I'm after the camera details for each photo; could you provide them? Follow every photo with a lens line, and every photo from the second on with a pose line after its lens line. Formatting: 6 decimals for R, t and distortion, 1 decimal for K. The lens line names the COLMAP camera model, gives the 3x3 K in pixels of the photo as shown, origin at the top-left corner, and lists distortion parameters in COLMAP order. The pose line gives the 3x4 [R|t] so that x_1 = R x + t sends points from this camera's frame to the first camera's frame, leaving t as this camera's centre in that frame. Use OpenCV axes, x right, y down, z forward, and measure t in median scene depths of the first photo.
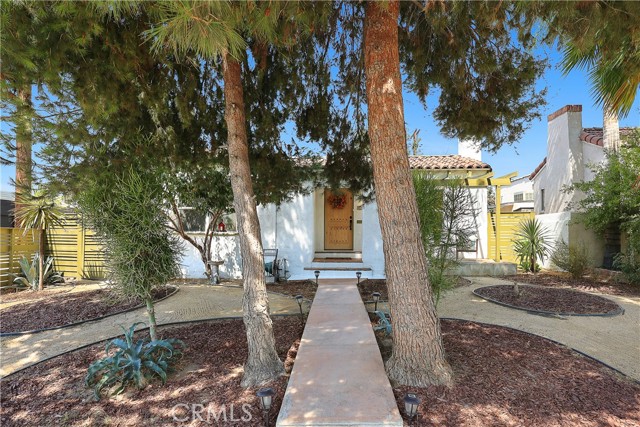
lens RADIAL K [[341.5, 0, 320.6], [0, 341.5, 228.6], [0, 0, 1]] dist [0.006167, 0.000184]
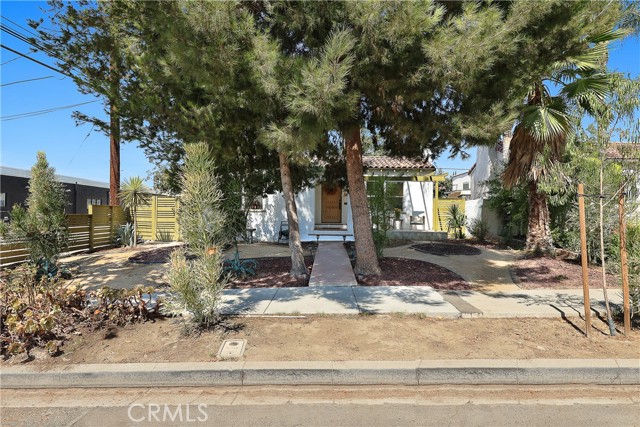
lens RADIAL K [[339.7, 0, 321.0], [0, 339.7, 211.7], [0, 0, 1]] dist [-0.002858, -0.000082]
pose [[0.999559, 0.010287, 0.027839, -0.034720], [-0.010635, 0.999867, 0.012399, -0.002683], [-0.027707, -0.012689, 0.999536, -0.486193]]
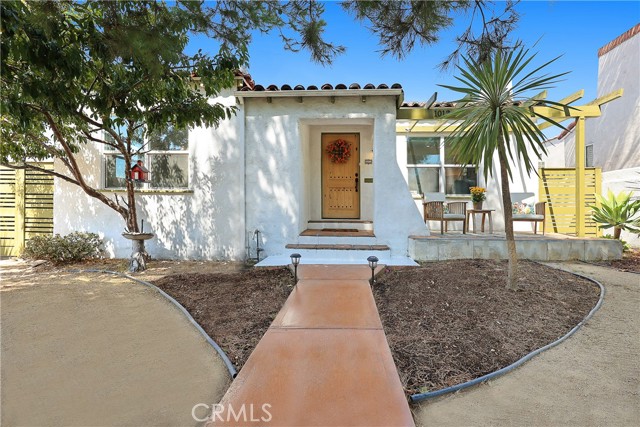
lens RADIAL K [[257.3, 0, 326.2], [0, 257.3, 209.3], [0, 0, 1]] dist [-0.002478, -0.000070]
pose [[0.999779, 0.010218, -0.018387, 0.037517], [-0.010063, 0.999913, 0.008529, 0.042914], [0.018473, -0.008342, 0.999795, 0.500482]]
